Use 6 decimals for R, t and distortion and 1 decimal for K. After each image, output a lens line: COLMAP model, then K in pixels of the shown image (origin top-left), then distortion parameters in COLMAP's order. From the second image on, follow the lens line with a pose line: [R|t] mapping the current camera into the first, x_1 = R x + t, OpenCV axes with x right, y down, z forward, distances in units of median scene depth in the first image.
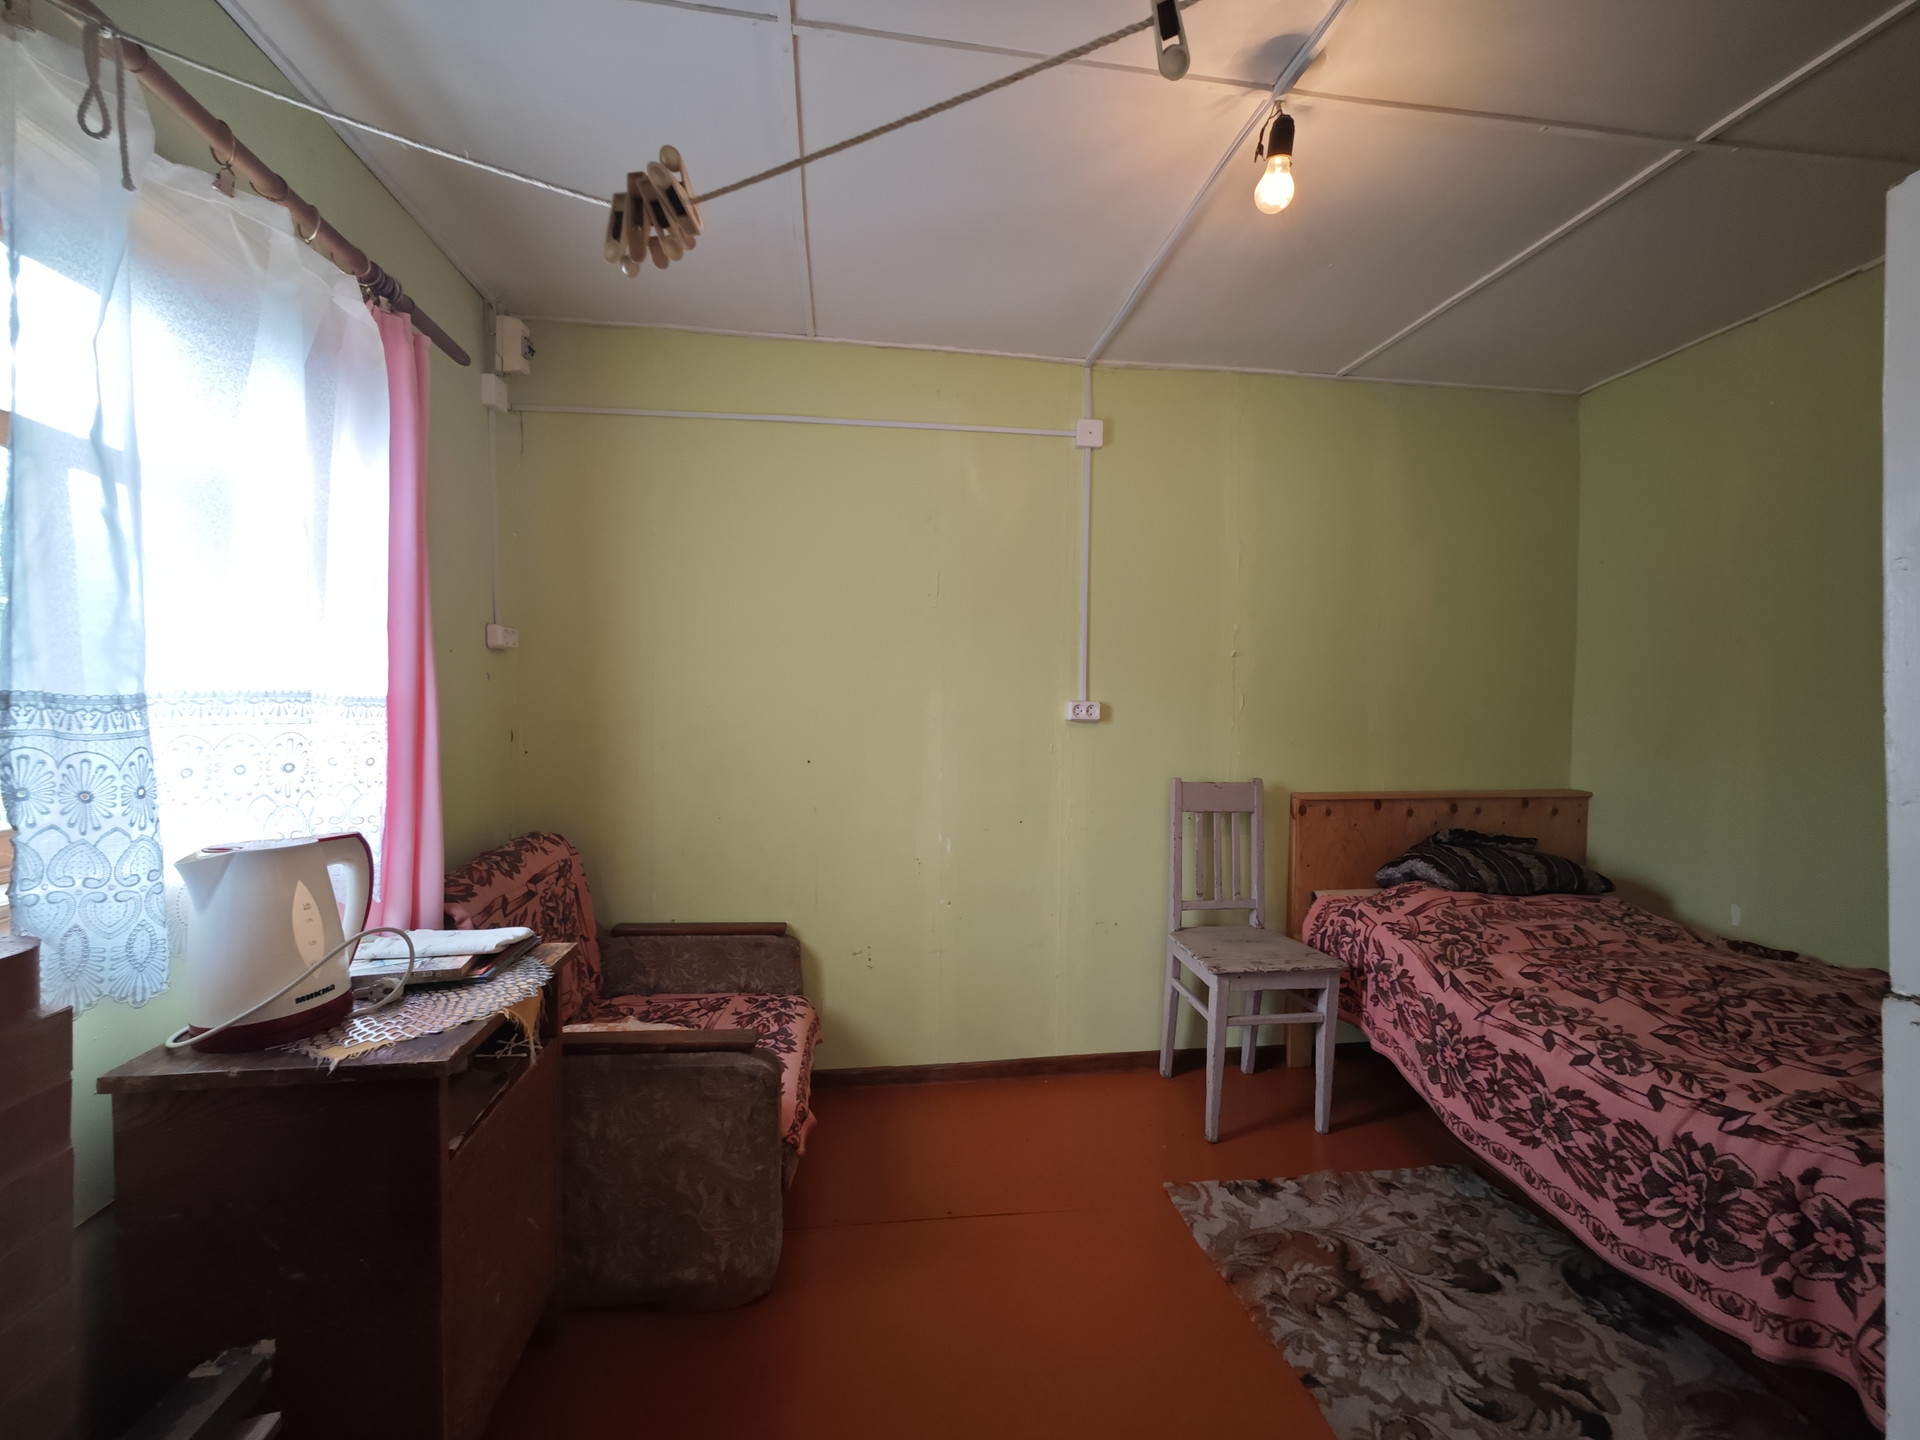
lens RADIAL K [[801.6, 0, 955.7], [0, 801.6, 716.1], [0, 0, 1]] dist [0.004315, 0.000111]
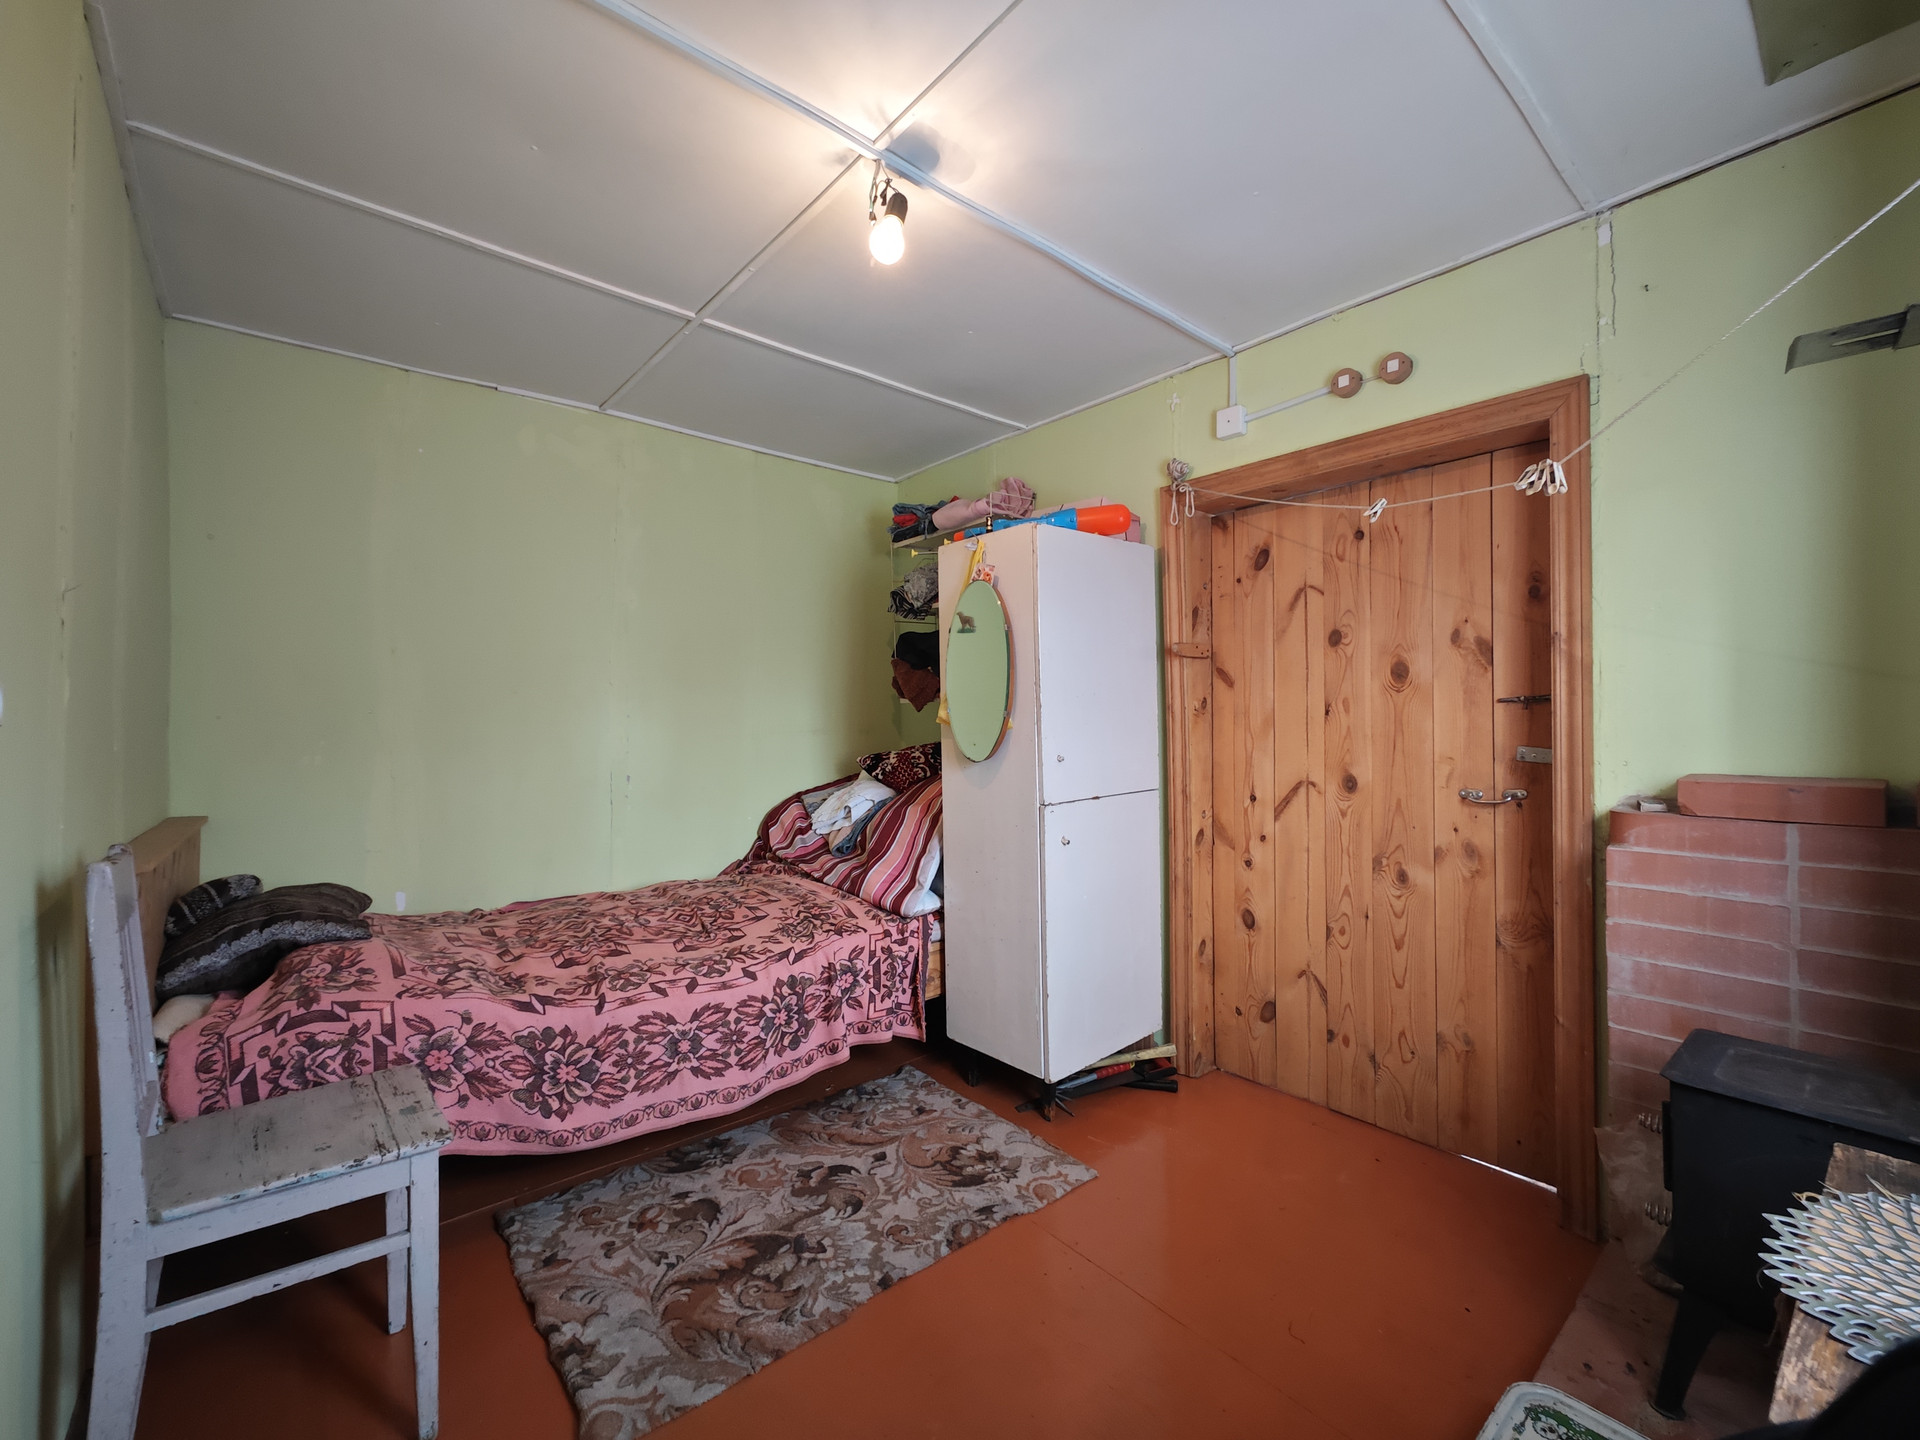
lens RADIAL K [[801.6, 0, 971.9], [0, 801.6, 713.3], [0, 0, 1]] dist [0.004315, 0.000111]
pose [[-0.542144, 0.007718, 0.840250, -0.491366], [0.013051, 0.999915, -0.000764, 0.004200], [-0.840184, 0.010552, -0.542199, 1.217220]]
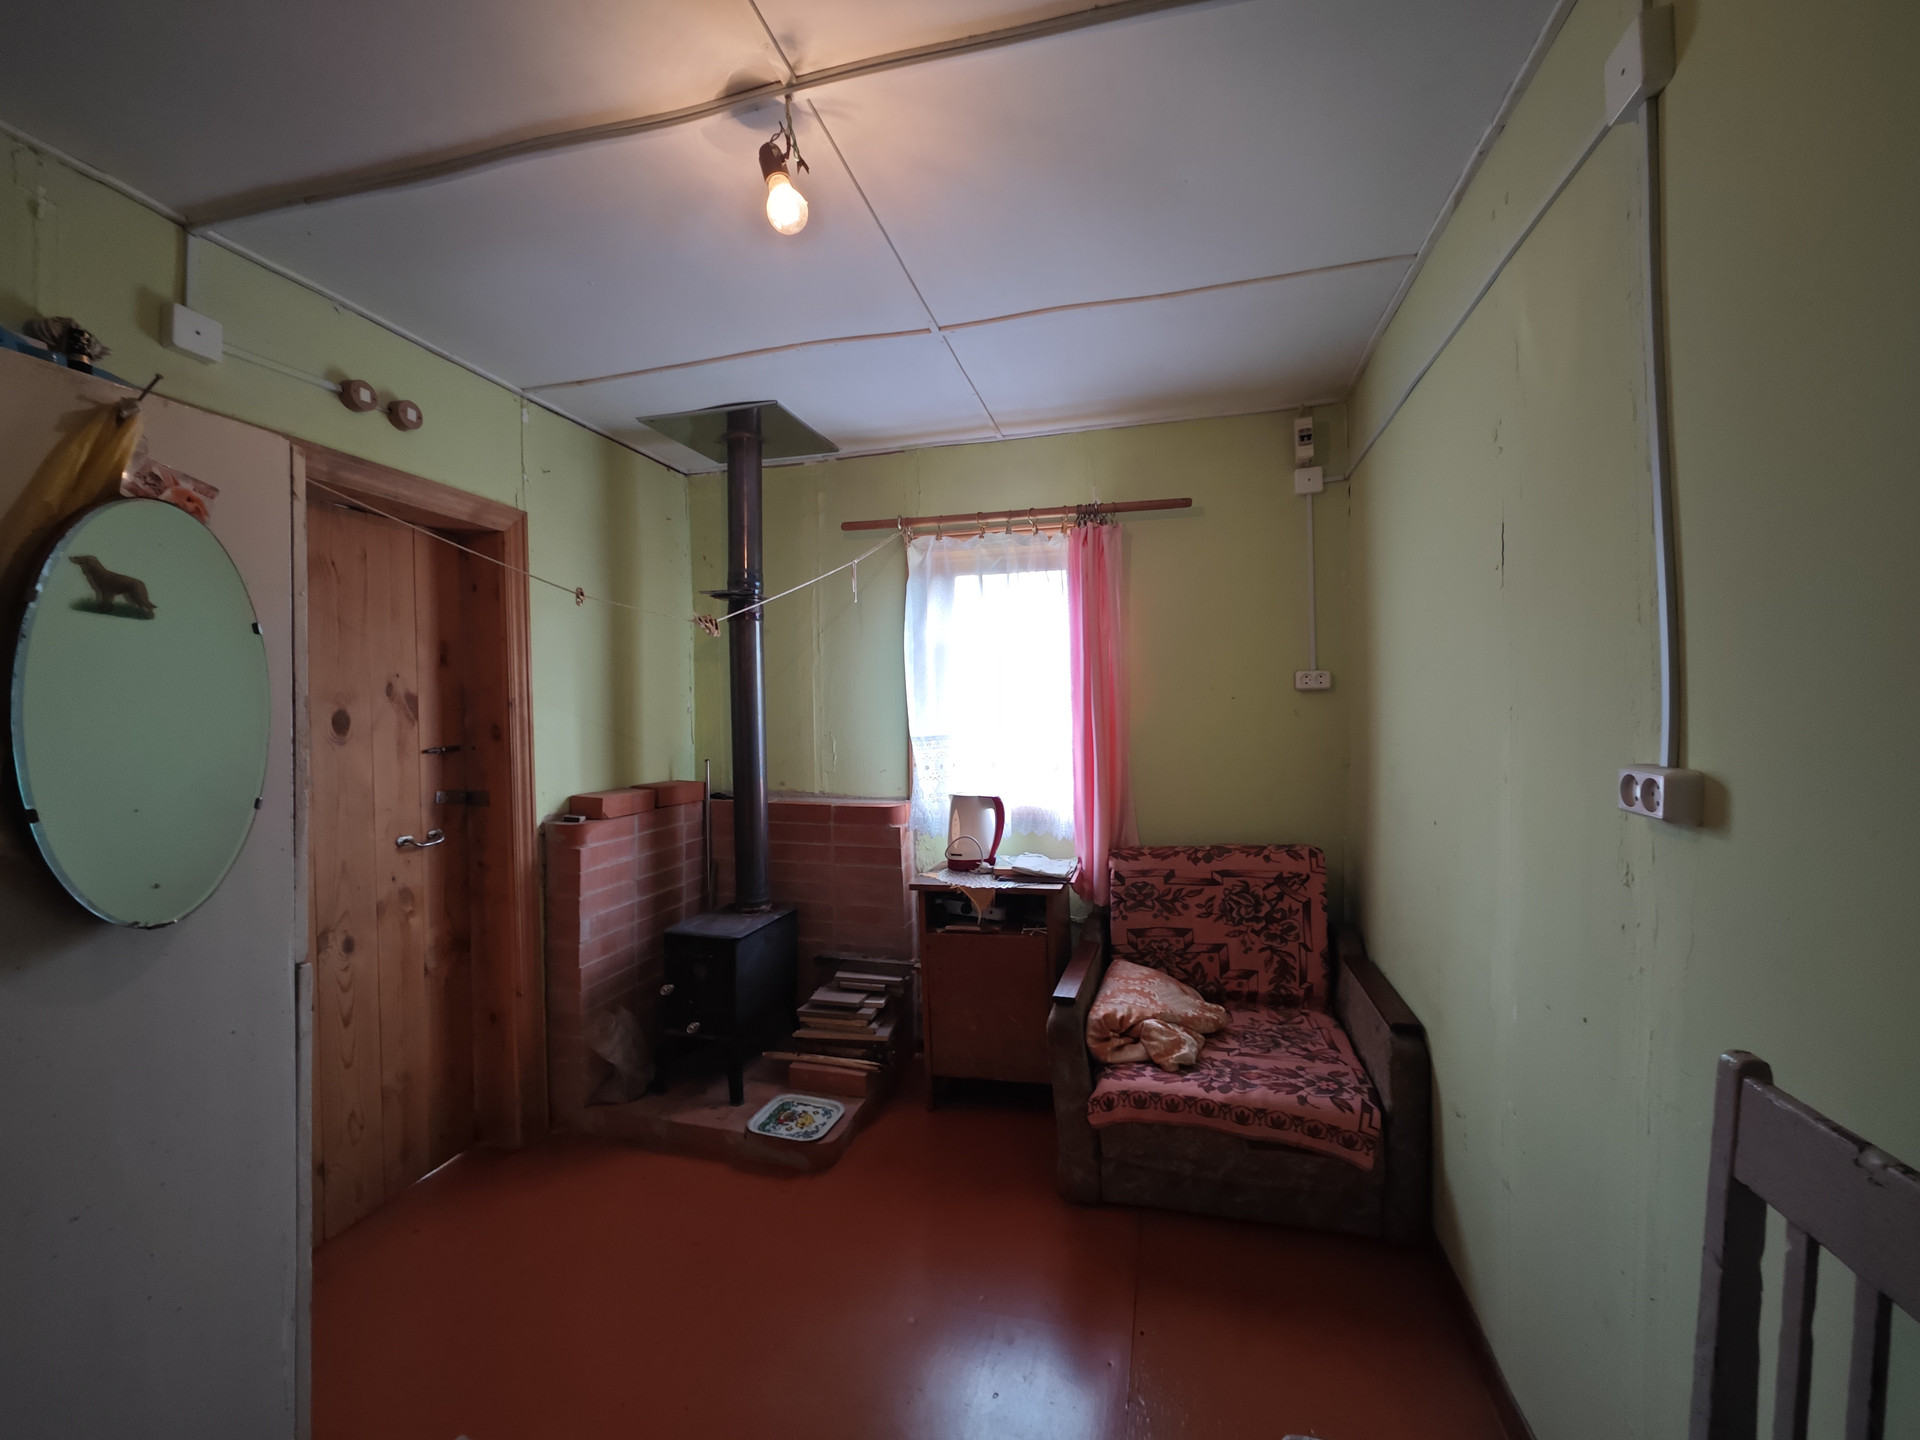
lens RADIAL K [[801.6, 0, 957.8], [0, 801.6, 723.0], [0, 0, 1]] dist [0.004315, 0.000111]
pose [[-0.387554, 0.012028, -0.921769, 0.939166], [0.003513, 0.999927, 0.011571, -0.063301], [0.921840, 0.001246, -0.387568, 1.230931]]
